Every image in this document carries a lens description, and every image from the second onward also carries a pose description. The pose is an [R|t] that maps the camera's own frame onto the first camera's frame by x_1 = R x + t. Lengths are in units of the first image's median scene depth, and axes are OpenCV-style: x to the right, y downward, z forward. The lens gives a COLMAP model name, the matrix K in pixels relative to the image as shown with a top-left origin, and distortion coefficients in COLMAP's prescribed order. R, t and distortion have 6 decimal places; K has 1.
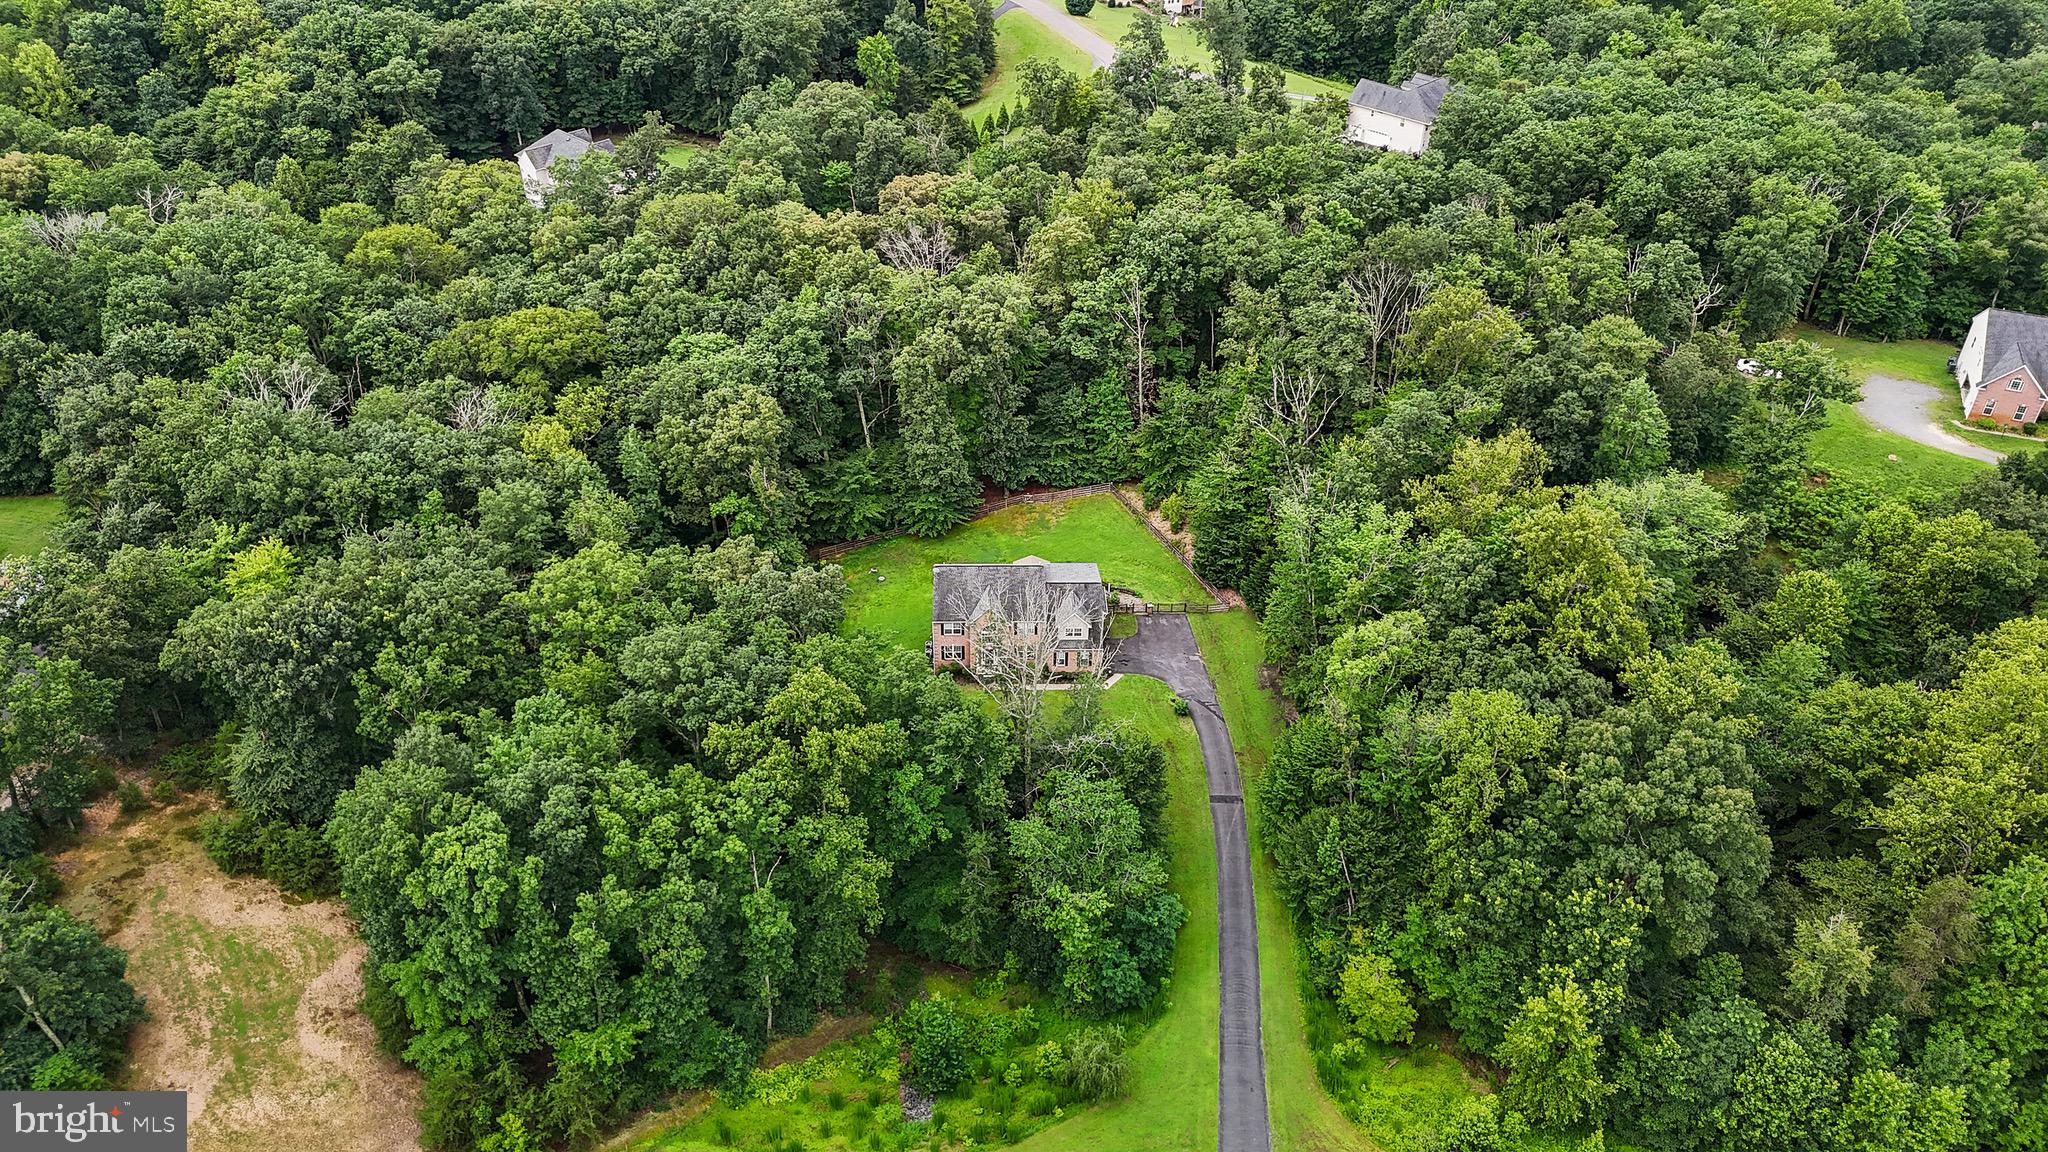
lens RADIAL K [[1477.0, 0, 1020.9], [0, 1477.0, 588.5], [0, 0, 1]] dist [0.049411, -0.043794]
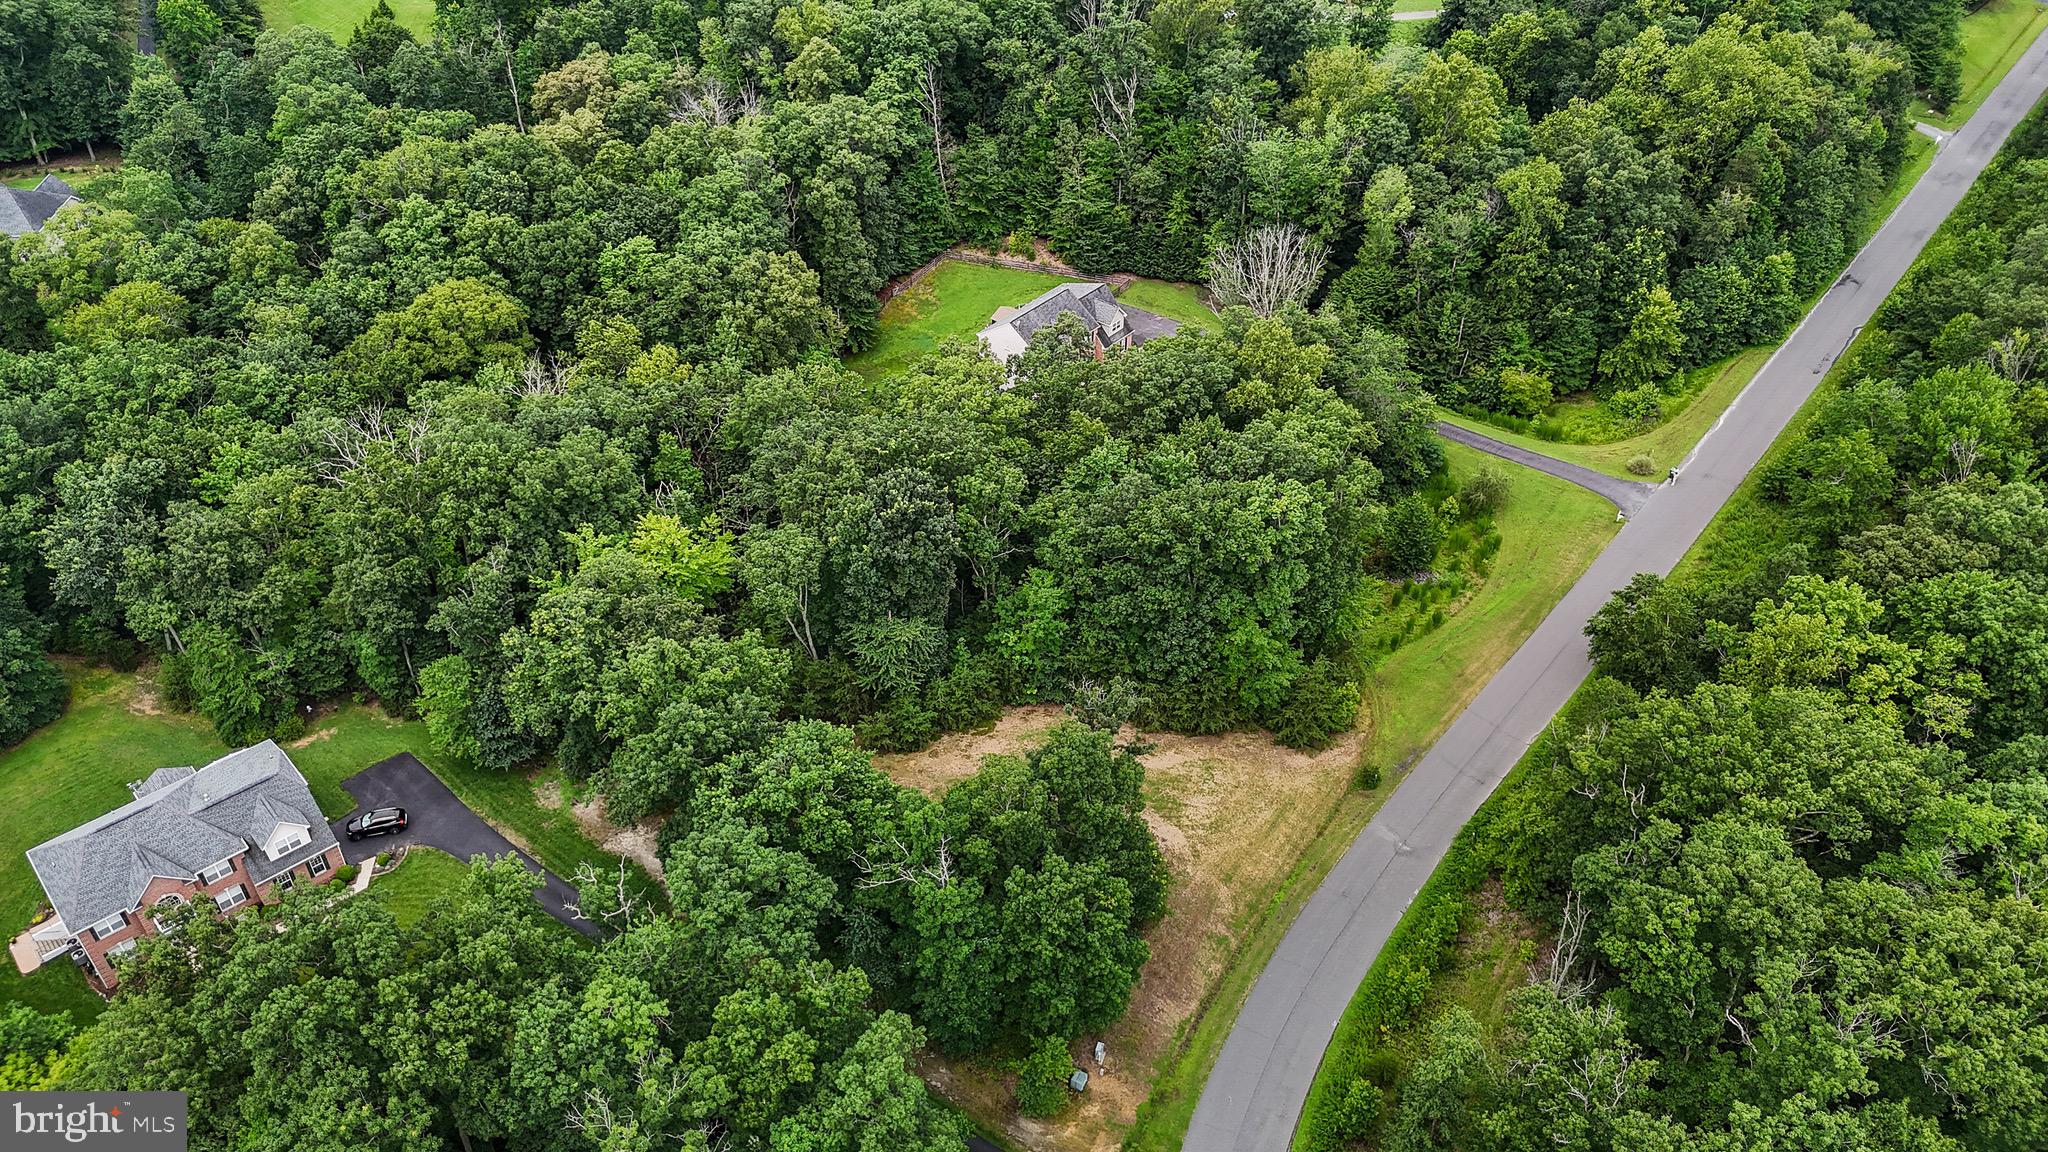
lens RADIAL K [[1477.0, 0, 1020.9], [0, 1477.0, 588.5], [0, 0, 1]] dist [0.049411, -0.043794]
pose [[0.656761, -0.480090, 0.581531, -0.732217], [0.438887, 0.870445, 0.222942, -0.077464], [-0.613223, 0.108807, 0.782380, 0.093089]]
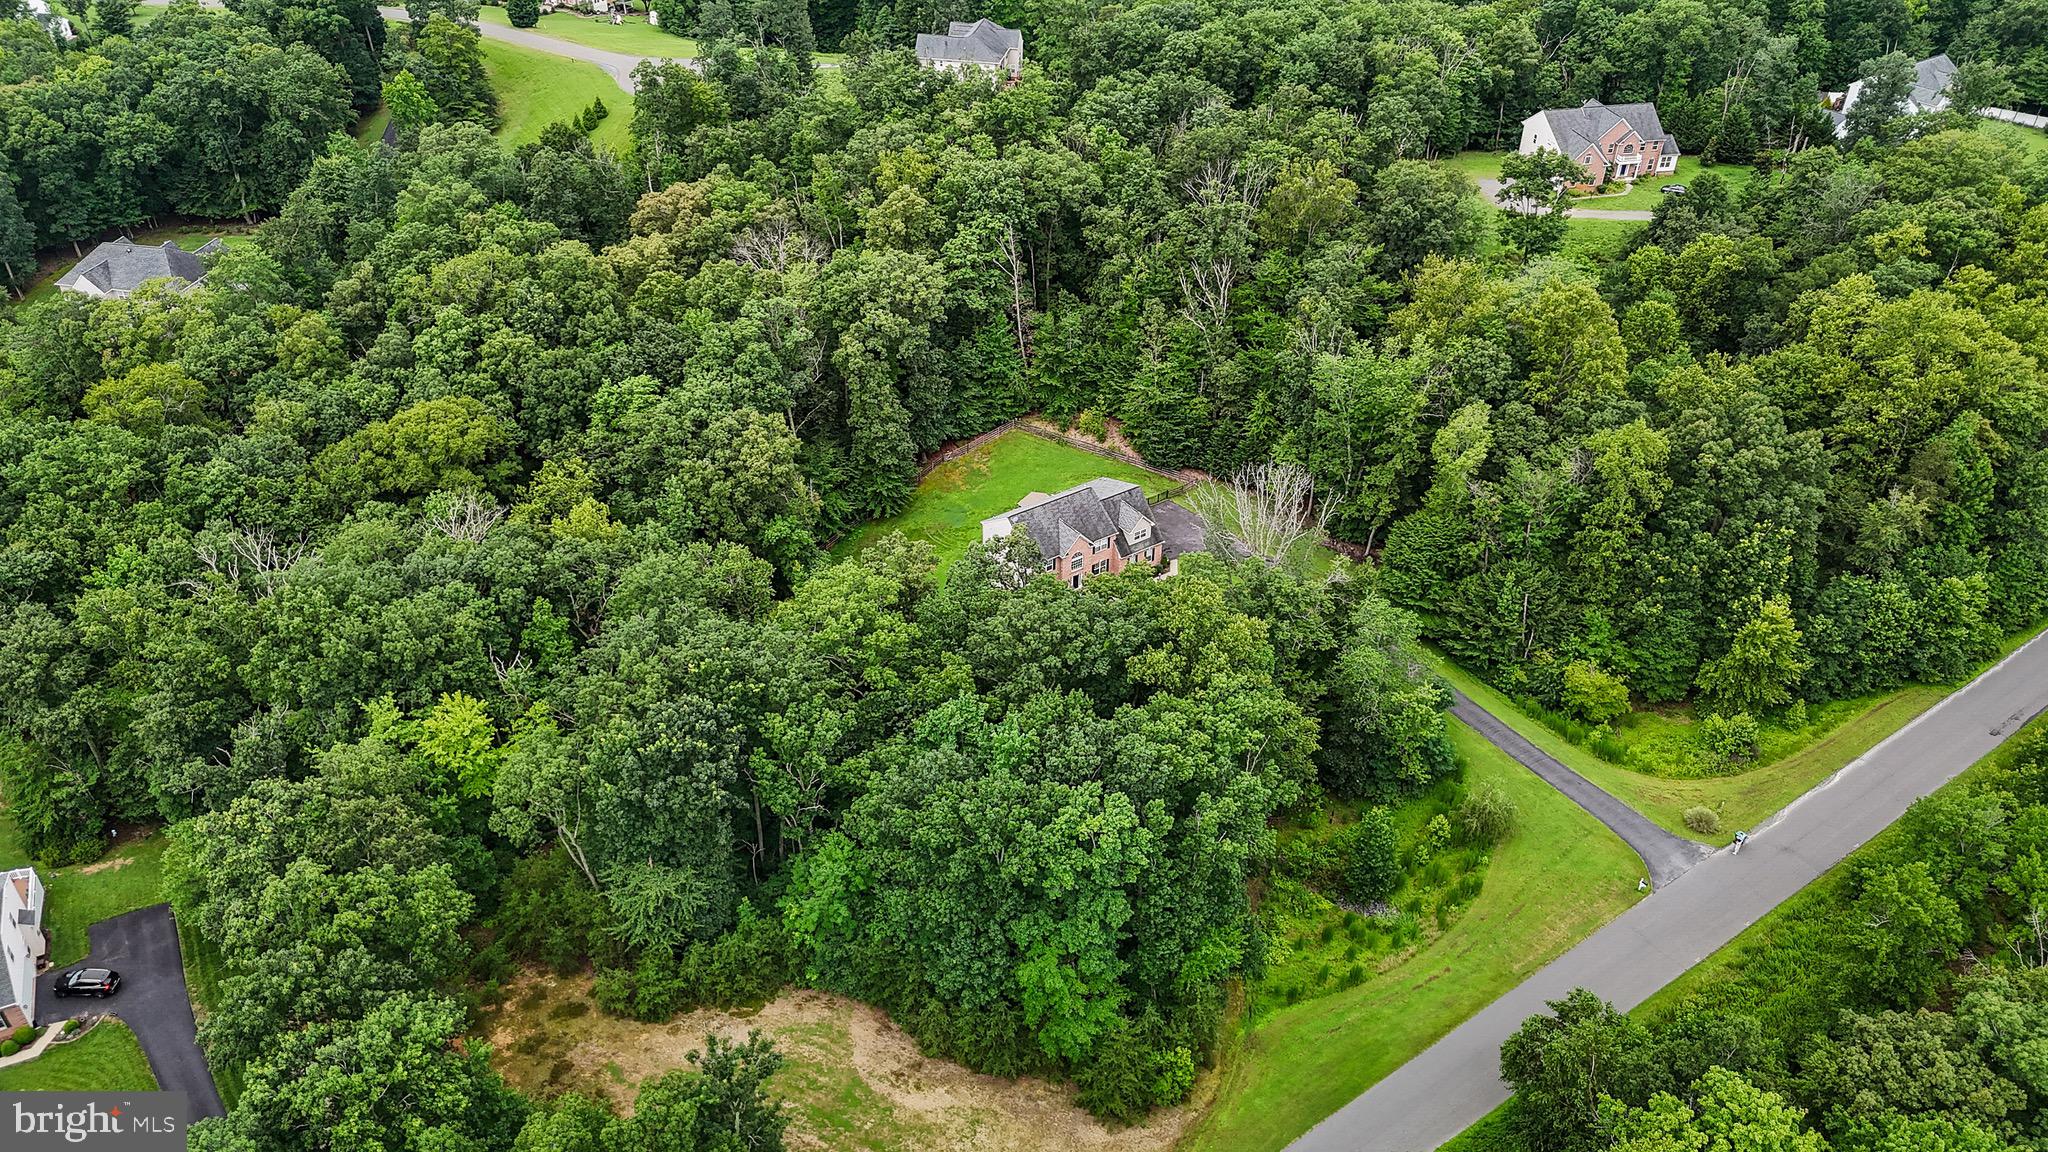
lens RADIAL K [[1487.9, 0, 1024.0], [0, 1487.9, 576.0], [0, 0, 1]] dist [0.062016, -0.064969]
pose [[0.836195, -0.319235, 0.445946, -0.471059], [0.320526, 0.944270, 0.074945, -0.044917], [-0.445018, 0.080269, 0.891917, 0.046800]]
